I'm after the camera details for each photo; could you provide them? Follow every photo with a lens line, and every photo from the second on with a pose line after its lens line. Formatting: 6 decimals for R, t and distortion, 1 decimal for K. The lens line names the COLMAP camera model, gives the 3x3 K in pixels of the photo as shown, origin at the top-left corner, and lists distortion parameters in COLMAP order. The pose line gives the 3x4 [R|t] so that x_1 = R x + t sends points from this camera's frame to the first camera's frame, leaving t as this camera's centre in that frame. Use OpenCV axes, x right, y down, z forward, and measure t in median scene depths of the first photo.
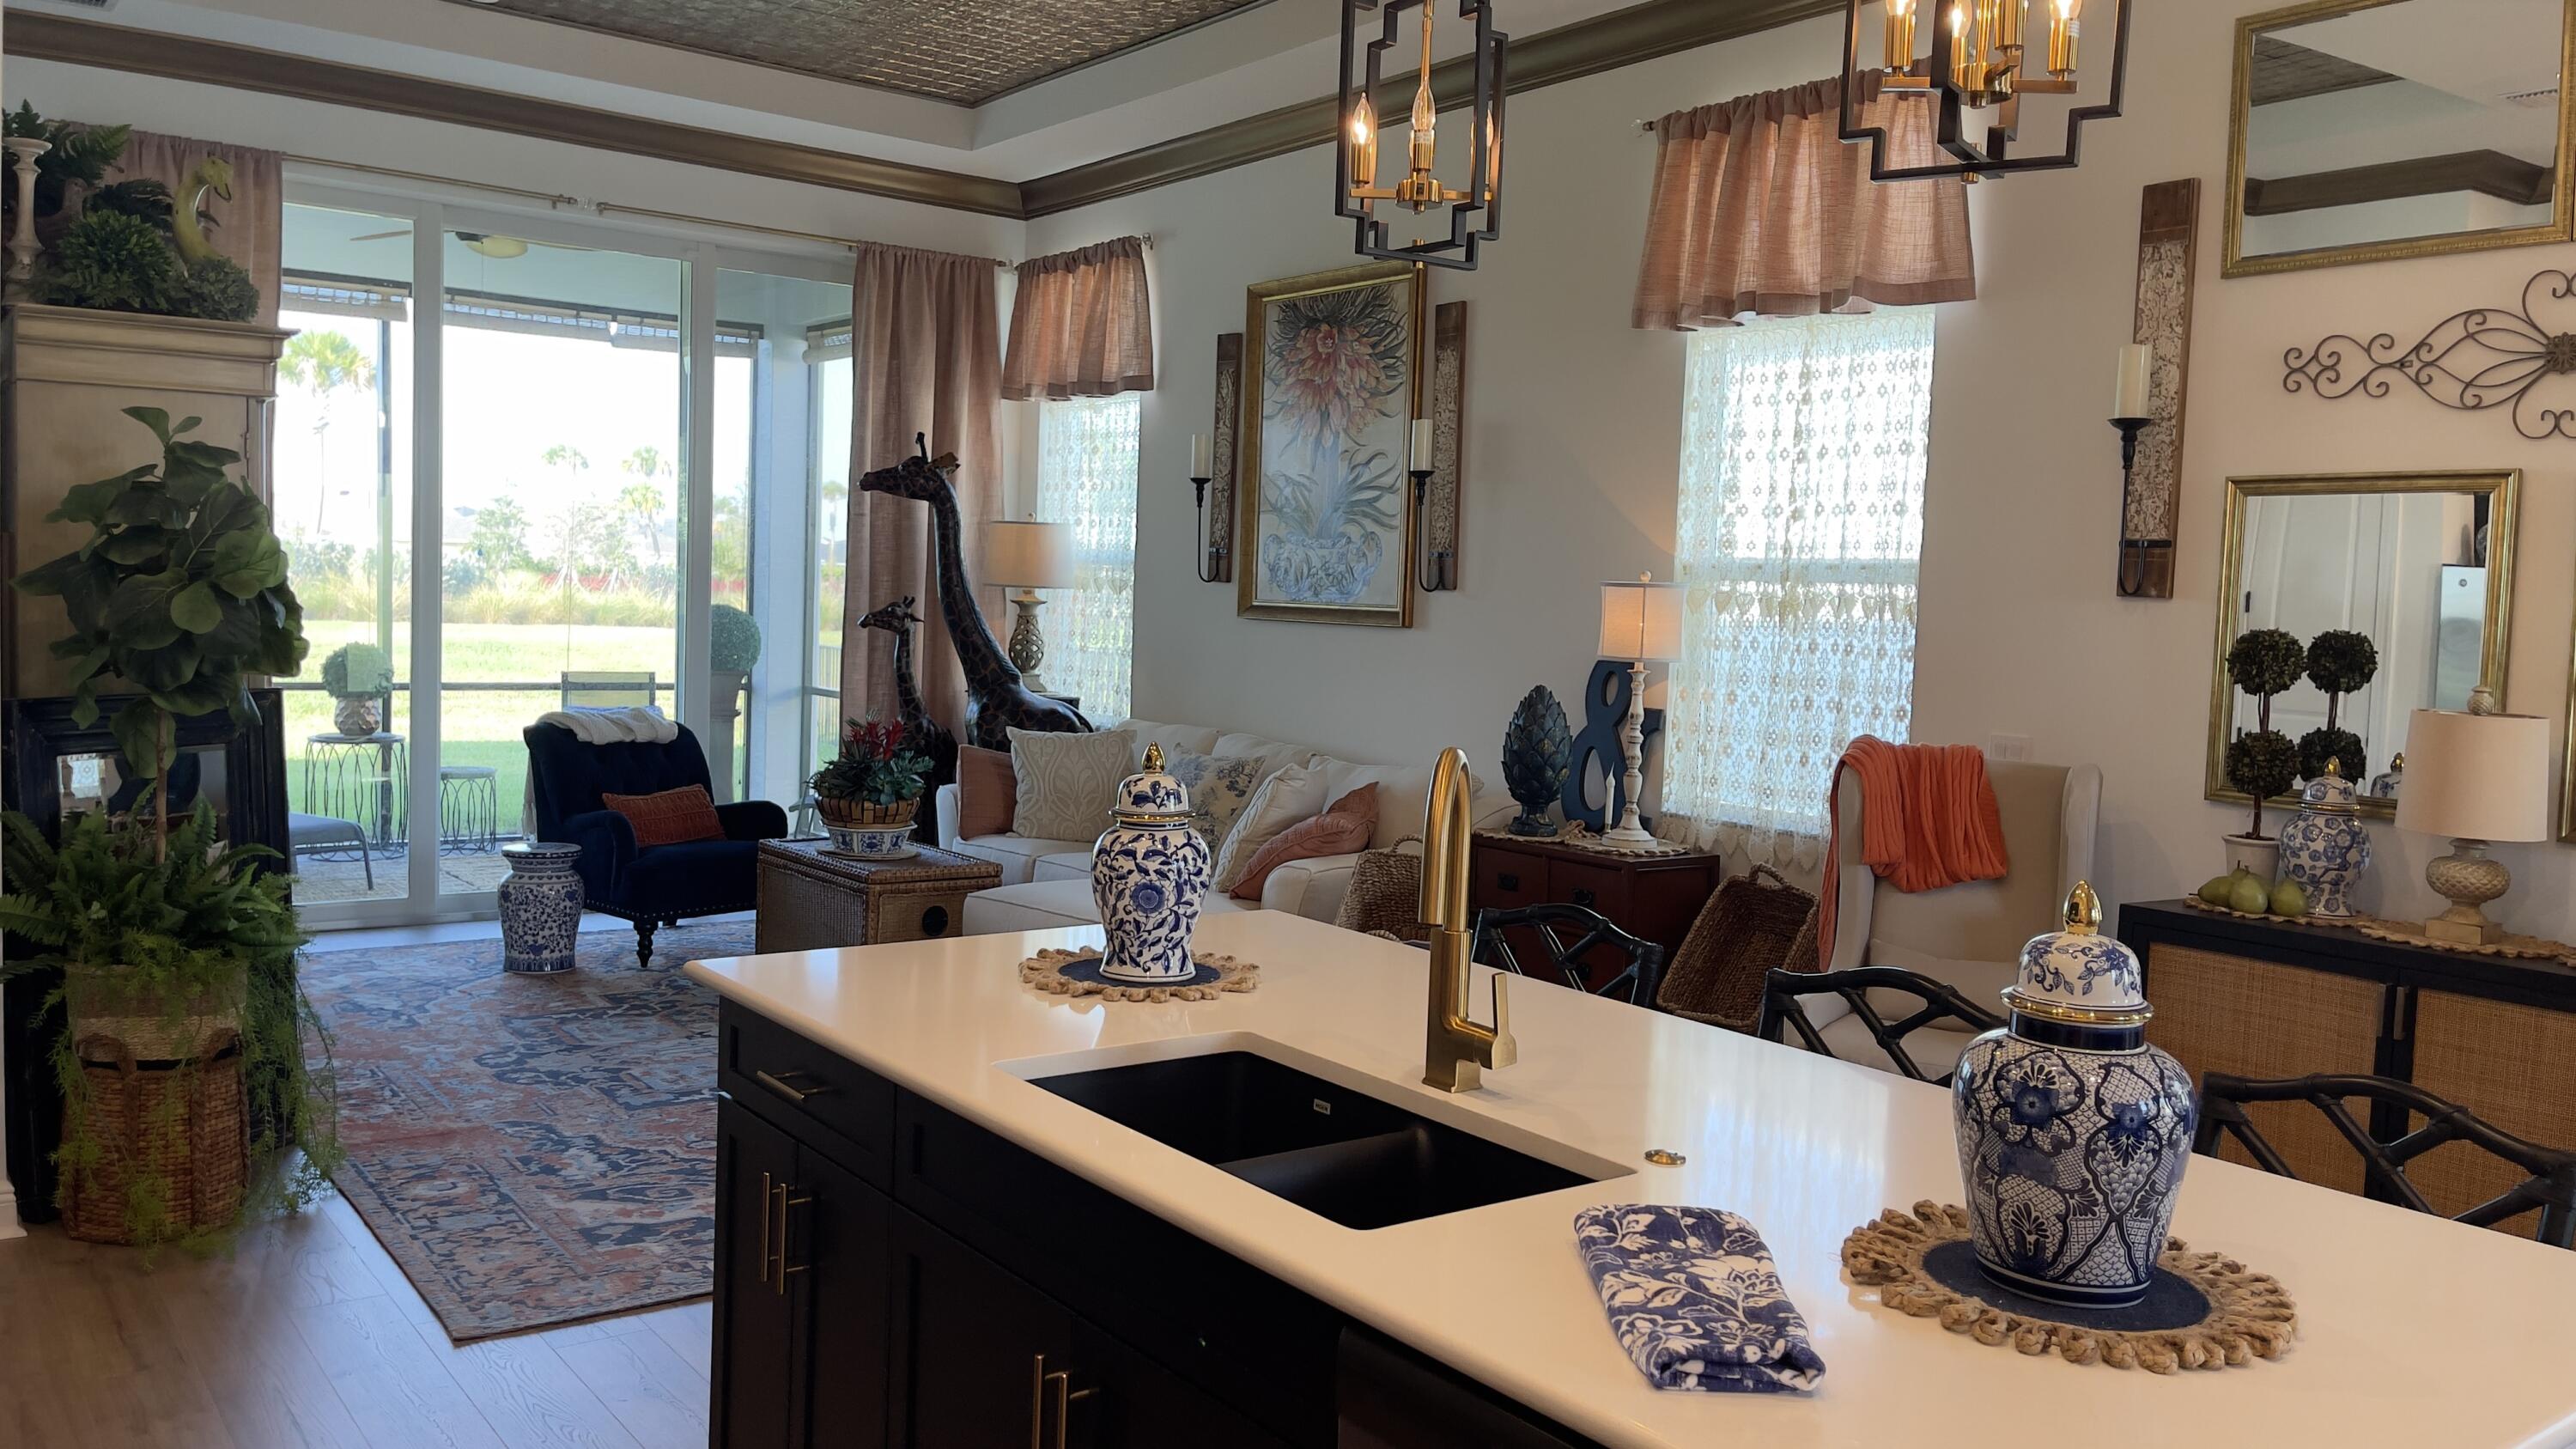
lens RADIAL K [[1935.1, 0, 1262.3], [0, 1935.1, 709.4], [0, 0, 1]] dist [0.088934, -0.094909]
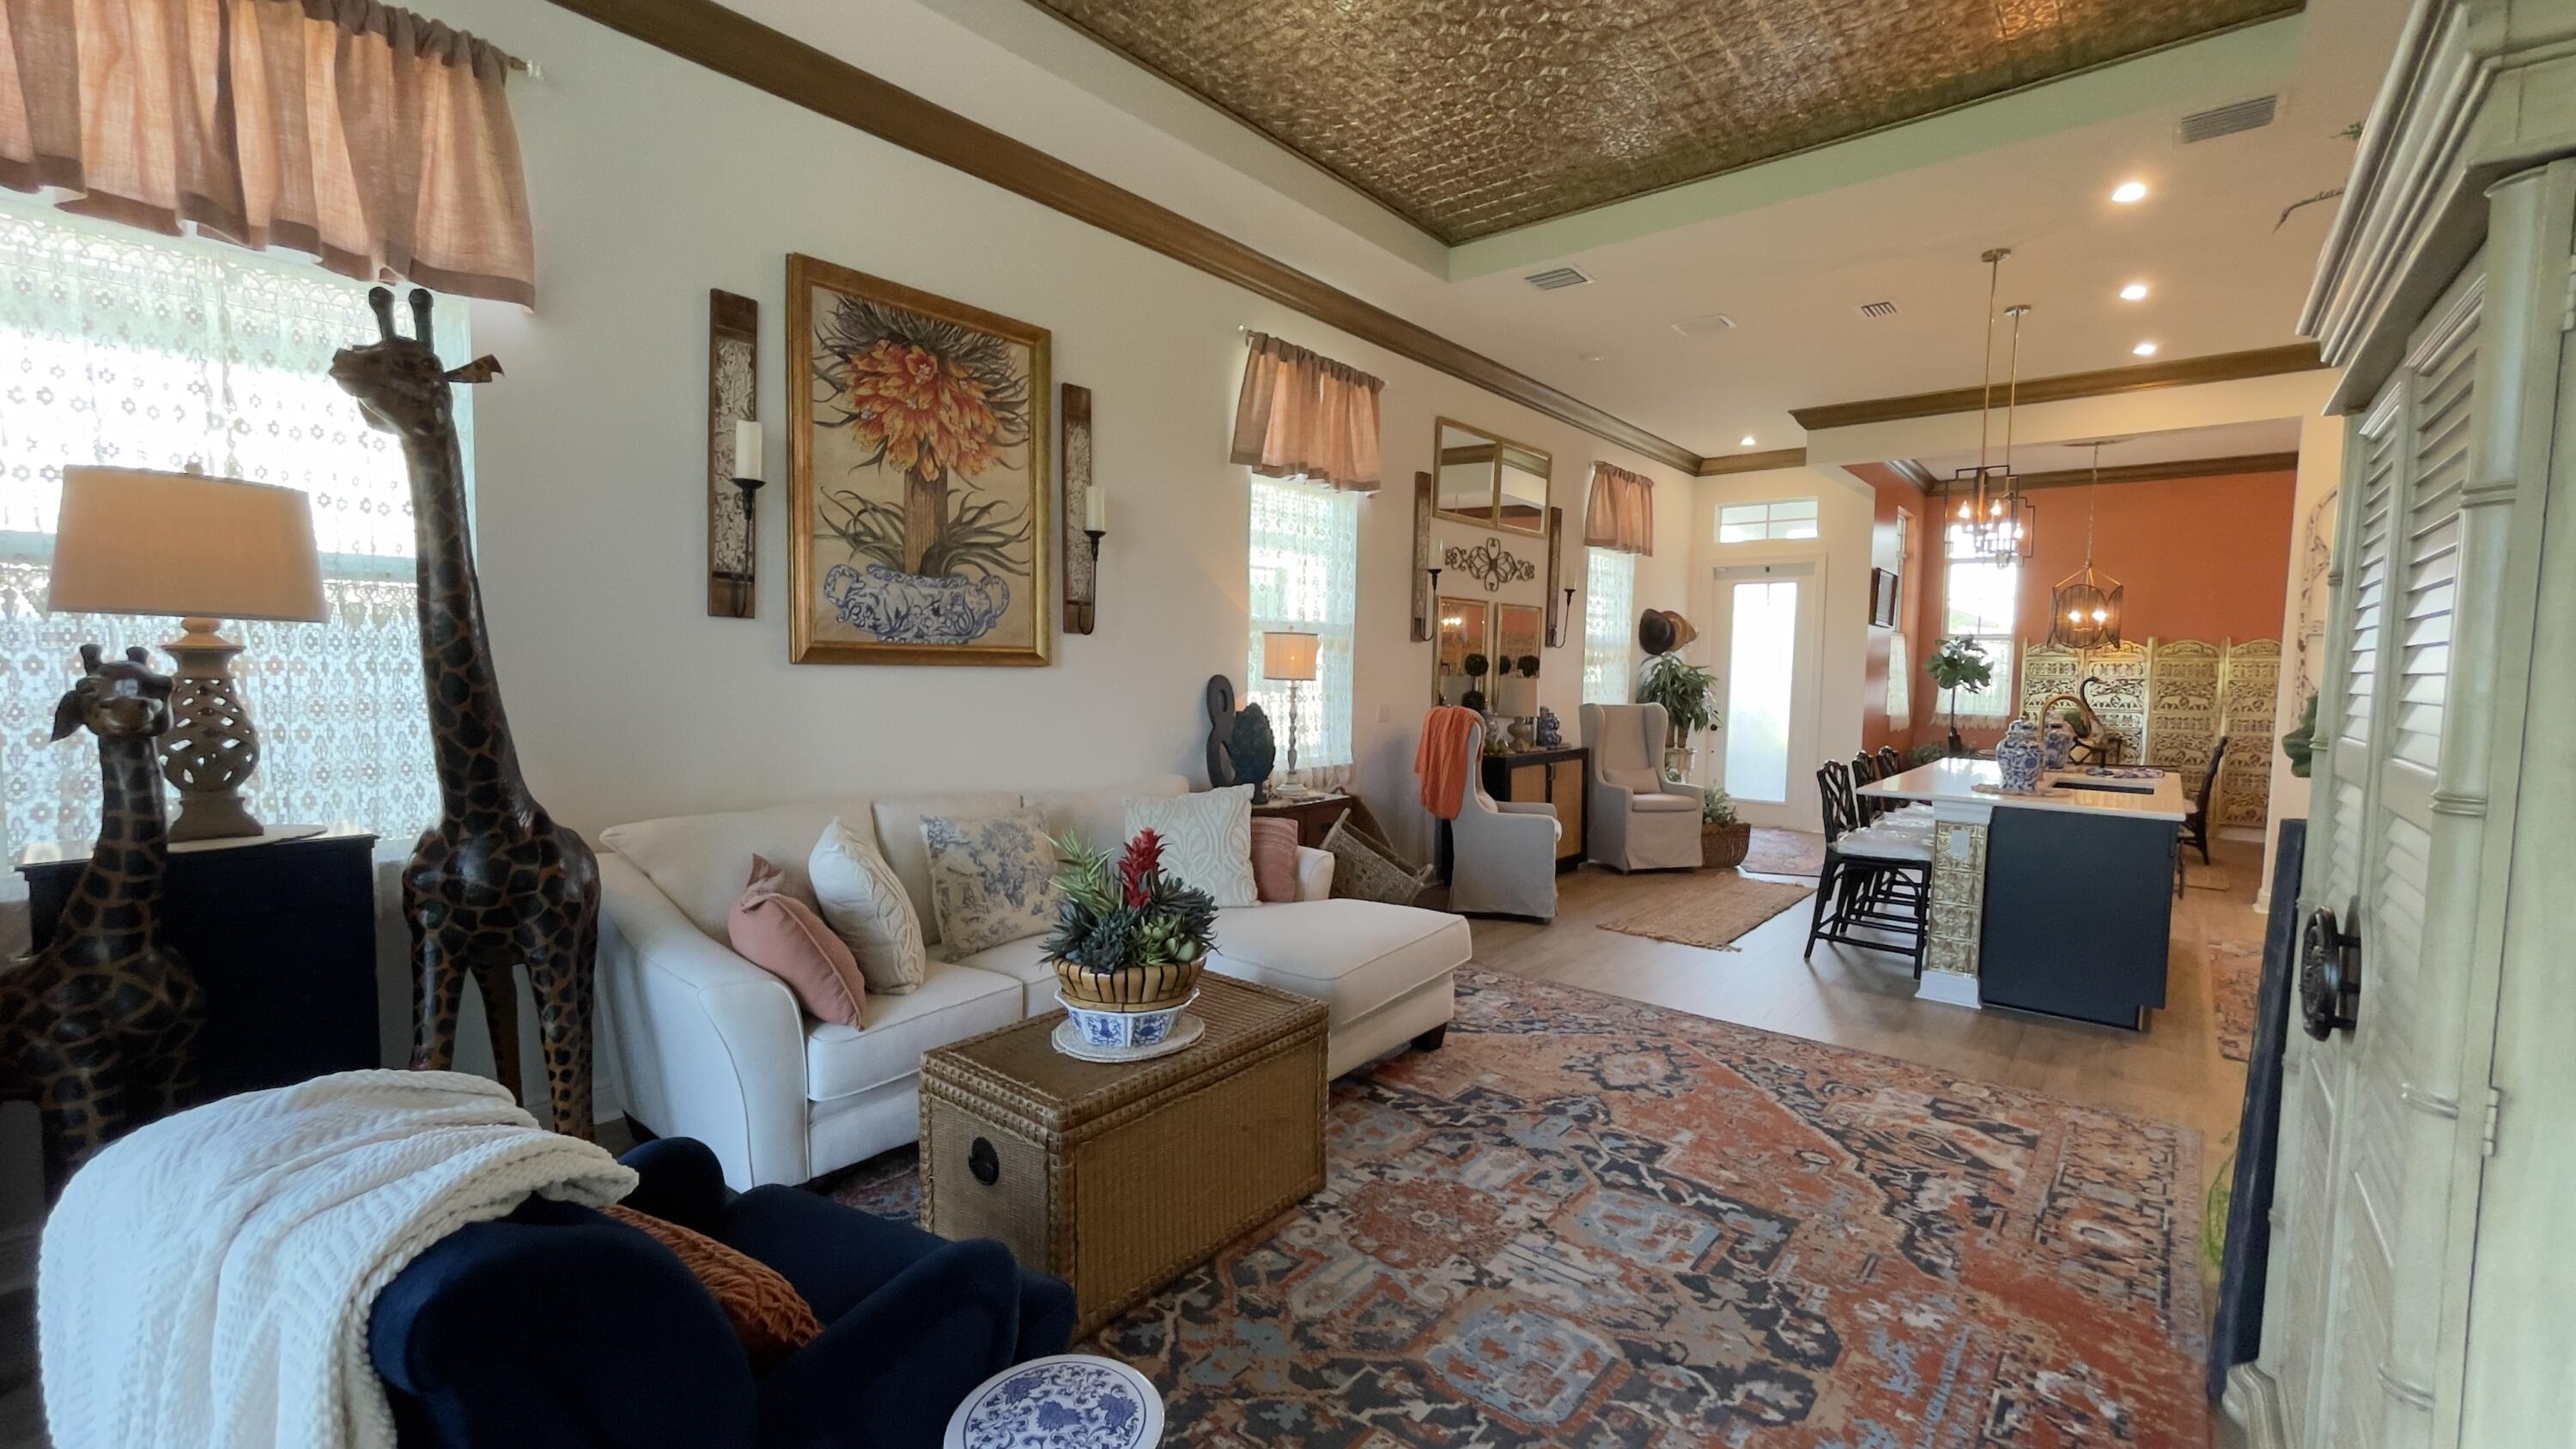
lens RADIAL K [[1045.0, 0, 1281.4], [0, 1045.0, 735.4], [0, 0, 1]] dist [0.000729, -0.015753]
pose [[-0.222202, -0.107479, 0.969059, -0.549737], [0.035196, 0.992374, 0.118135, -0.069667], [-0.974365, 0.060357, -0.216724, 1.011993]]
